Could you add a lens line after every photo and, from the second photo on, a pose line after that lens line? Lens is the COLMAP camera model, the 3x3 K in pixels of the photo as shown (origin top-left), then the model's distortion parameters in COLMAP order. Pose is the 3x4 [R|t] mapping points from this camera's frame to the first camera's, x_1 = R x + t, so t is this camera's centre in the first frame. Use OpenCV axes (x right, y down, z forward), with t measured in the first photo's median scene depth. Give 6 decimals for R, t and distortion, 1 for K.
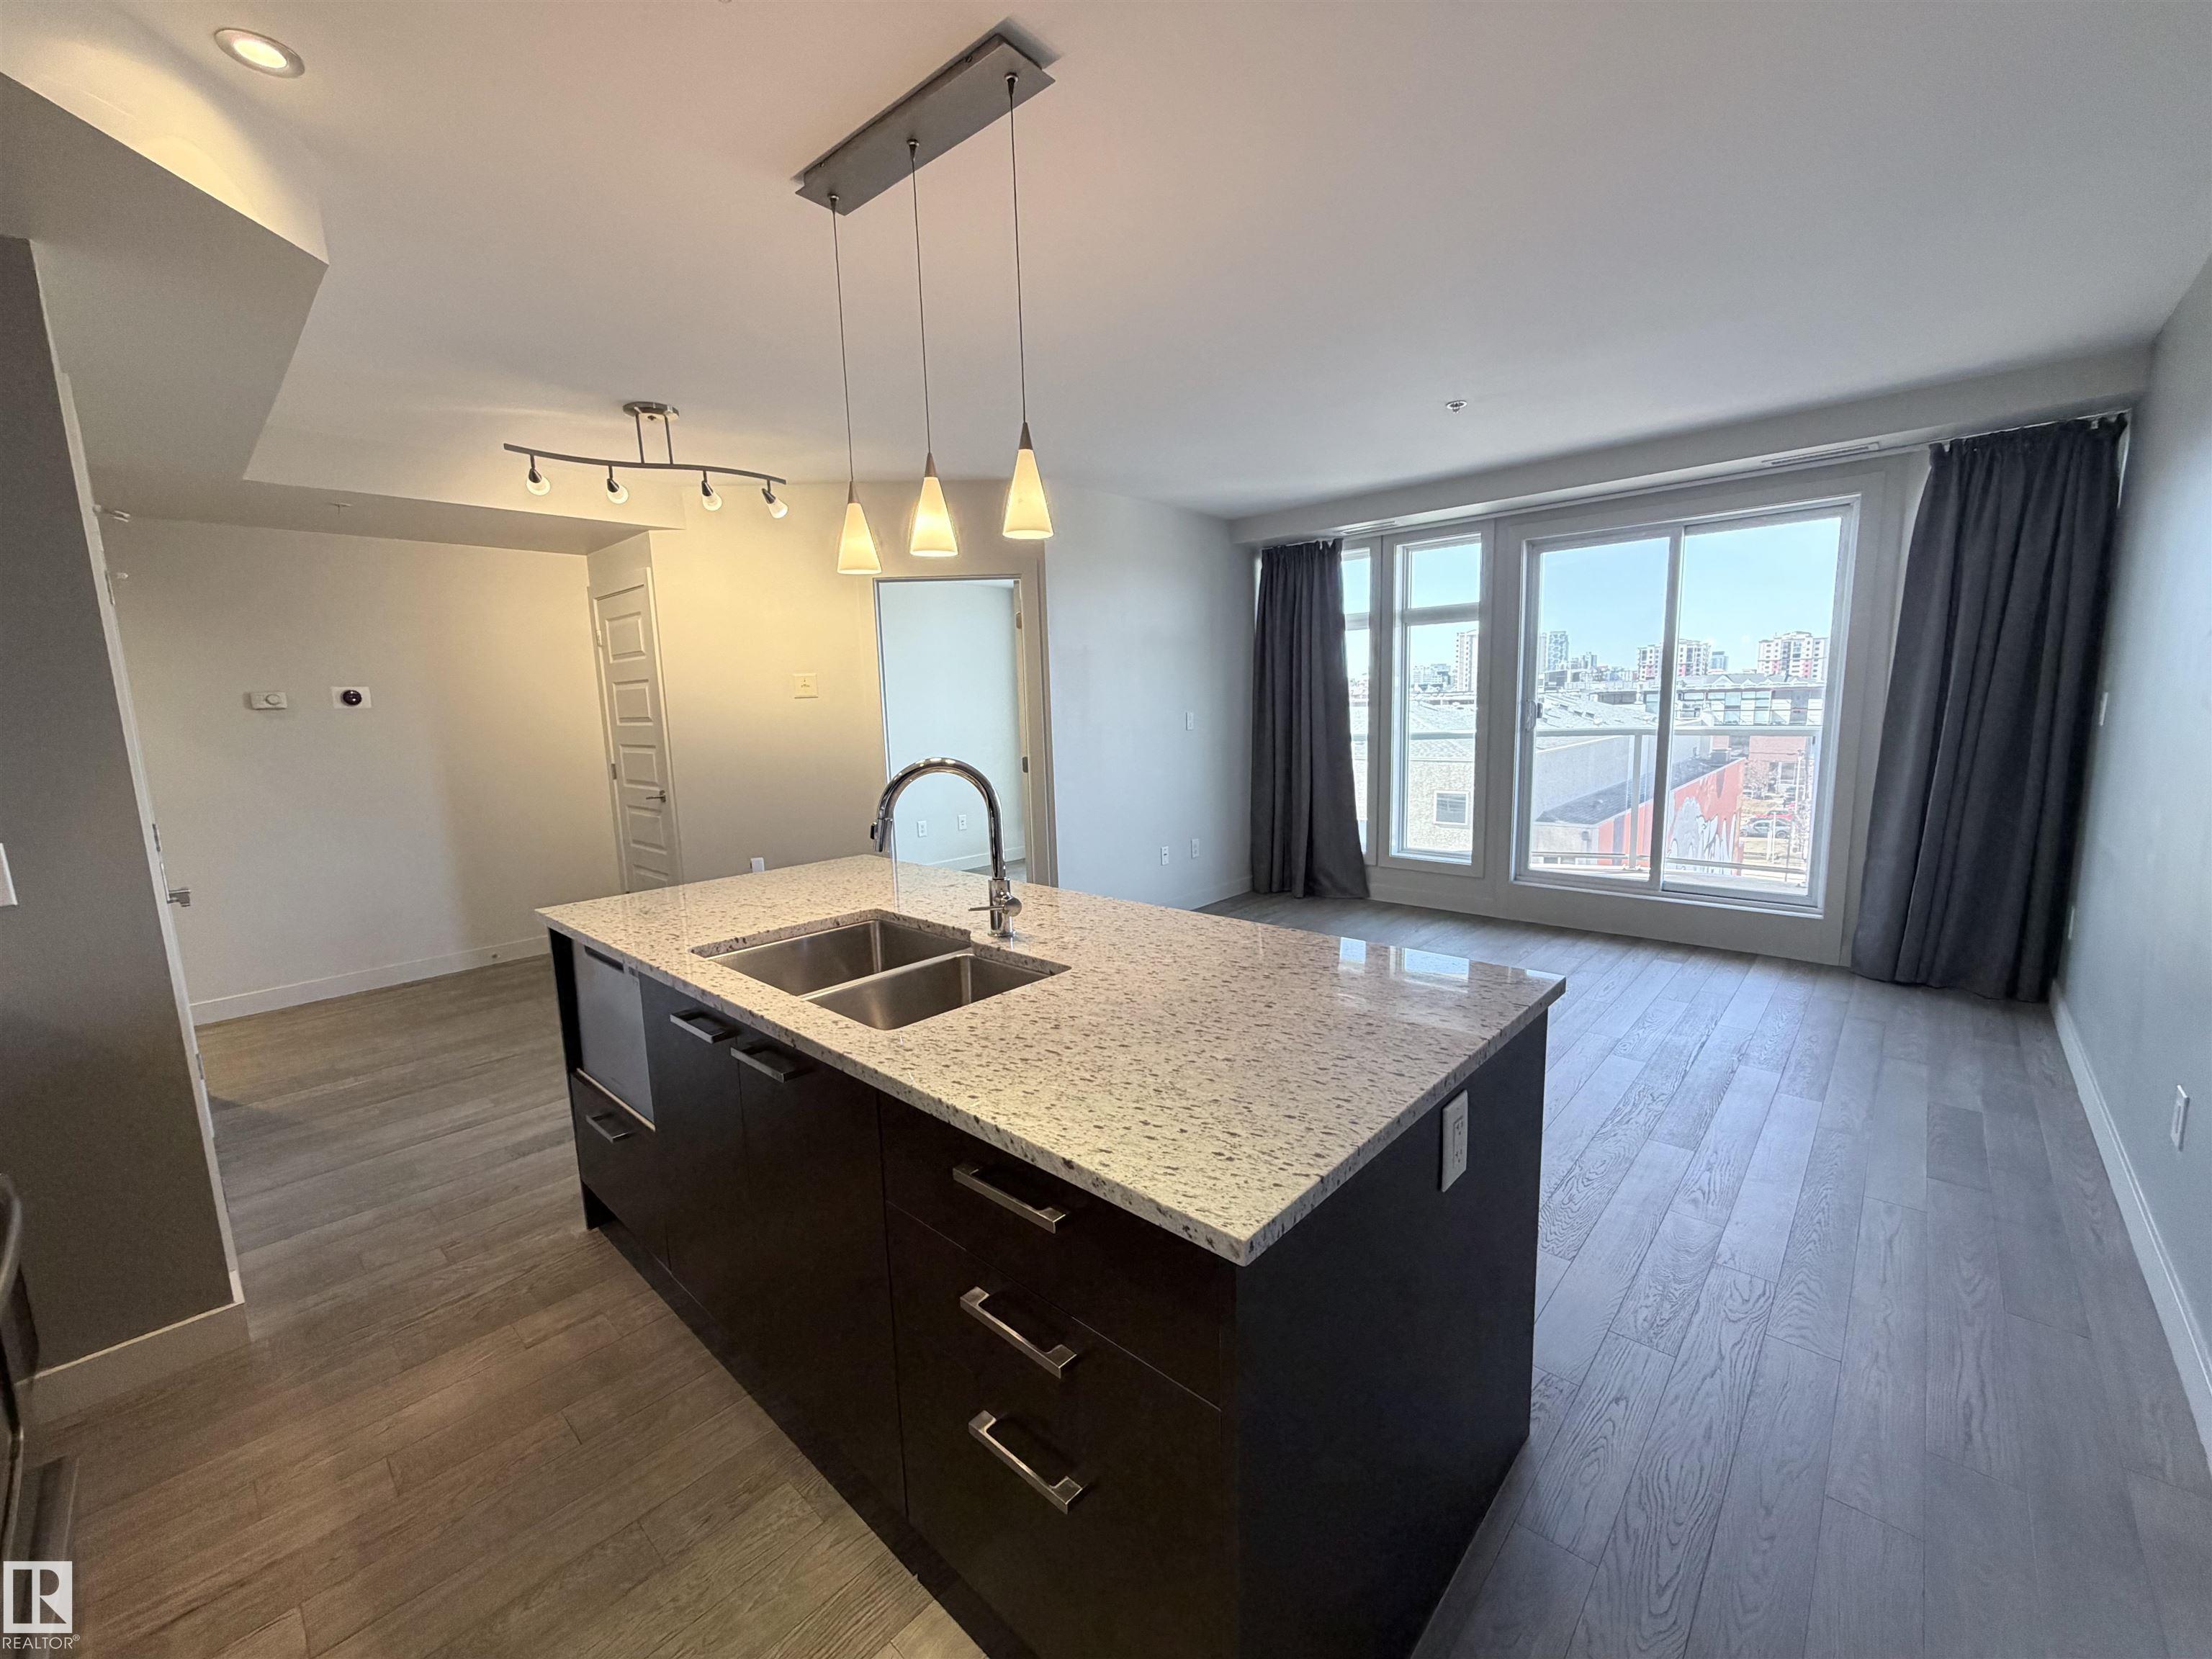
lens RADIAL K [[881.7, 0, 1101.7], [0, 881.7, 829.7], [0, 0, 1]] dist [0.000998, 0.000006]
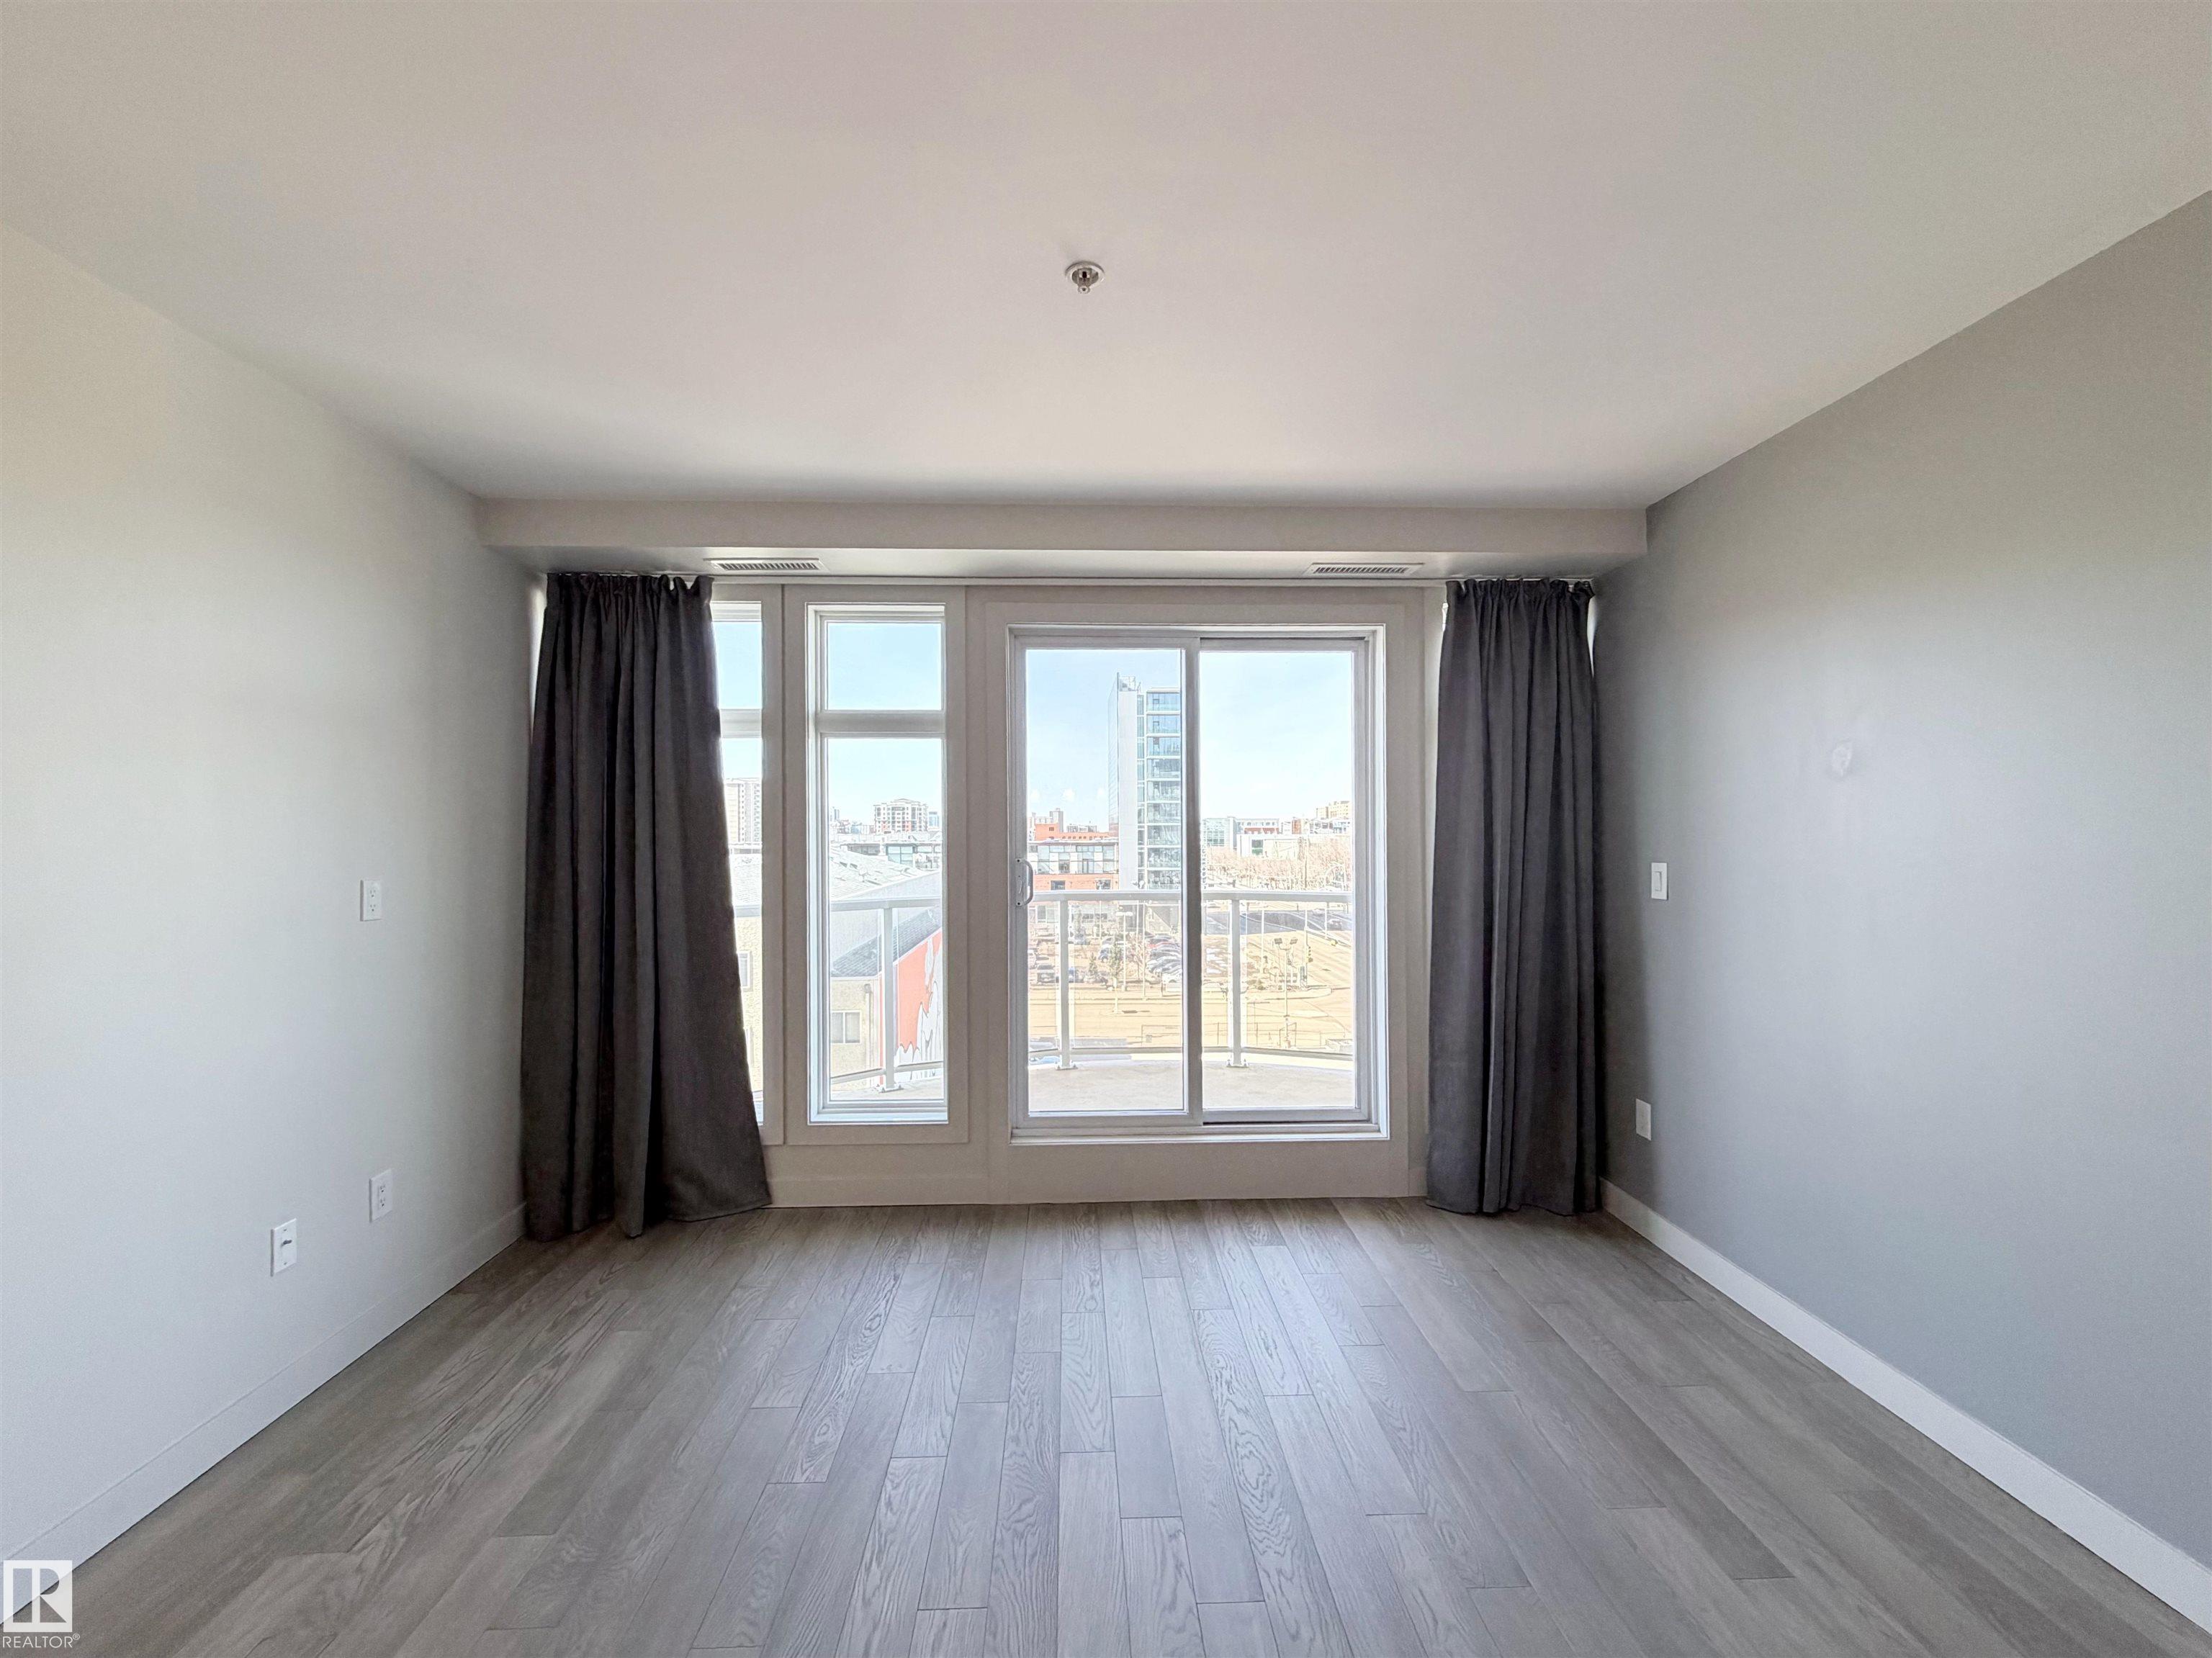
lens RADIAL K [[910.4, 0, 1100.1], [0, 910.4, 831.0], [0, 0, 1]] dist [0.000273, 0.000032]
pose [[0.707693, 0.029867, 0.705889, 0.051064], [0.086931, 0.987833, -0.128950, -0.094302], [-0.701152, 0.152620, 0.696486, 0.602698]]
